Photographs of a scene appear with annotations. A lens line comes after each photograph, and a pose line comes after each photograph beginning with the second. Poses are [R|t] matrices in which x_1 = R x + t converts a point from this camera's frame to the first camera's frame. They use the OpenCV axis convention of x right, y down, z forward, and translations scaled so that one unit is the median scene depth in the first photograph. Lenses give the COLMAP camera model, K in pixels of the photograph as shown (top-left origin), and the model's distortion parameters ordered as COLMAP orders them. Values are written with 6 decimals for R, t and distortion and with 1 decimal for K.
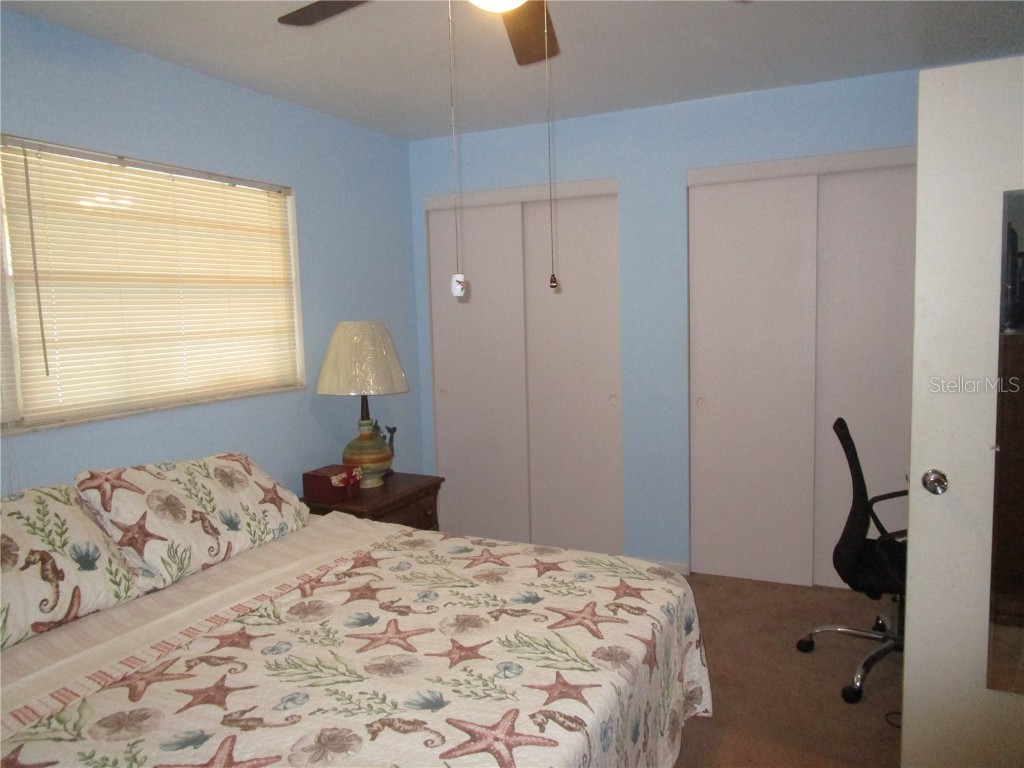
lens RADIAL K [[730.3, 0, 509.8], [0, 730.3, 383.0], [0, 0, 1]] dist [-0.027906, 0.013296]
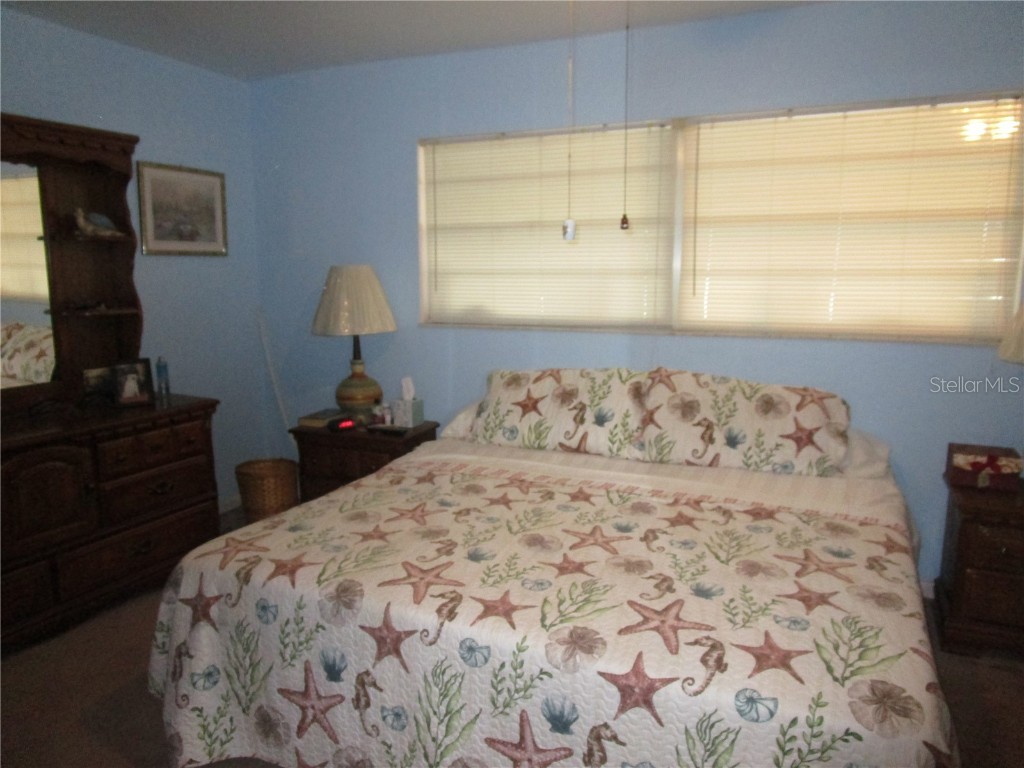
lens RADIAL K [[730.3, 0, 511.9], [0, 730.3, 386.0], [0, 0, 1]] dist [-0.027906, 0.013296]
pose [[0.026001, 0.195541, -0.980351, 0.864209], [-0.093832, 0.976830, 0.192350, -0.091717], [0.995248, 0.086987, 0.043747, 0.751364]]
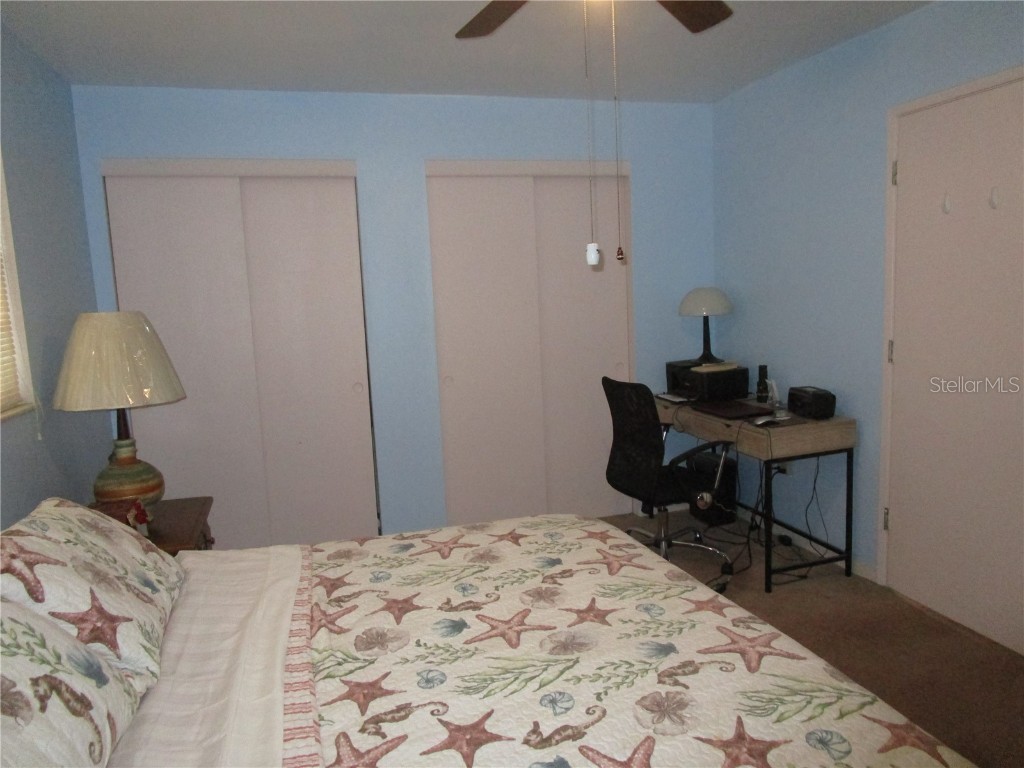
lens RADIAL K [[730.3, 0, 510.1], [0, 730.3, 385.7], [0, 0, 1]] dist [-0.027906, 0.013296]
pose [[0.740900, -0.092632, 0.665196, -0.720103], [0.088645, 0.995265, 0.039863, -0.000881], [-0.665739, 0.029432, 0.745604, 0.269501]]
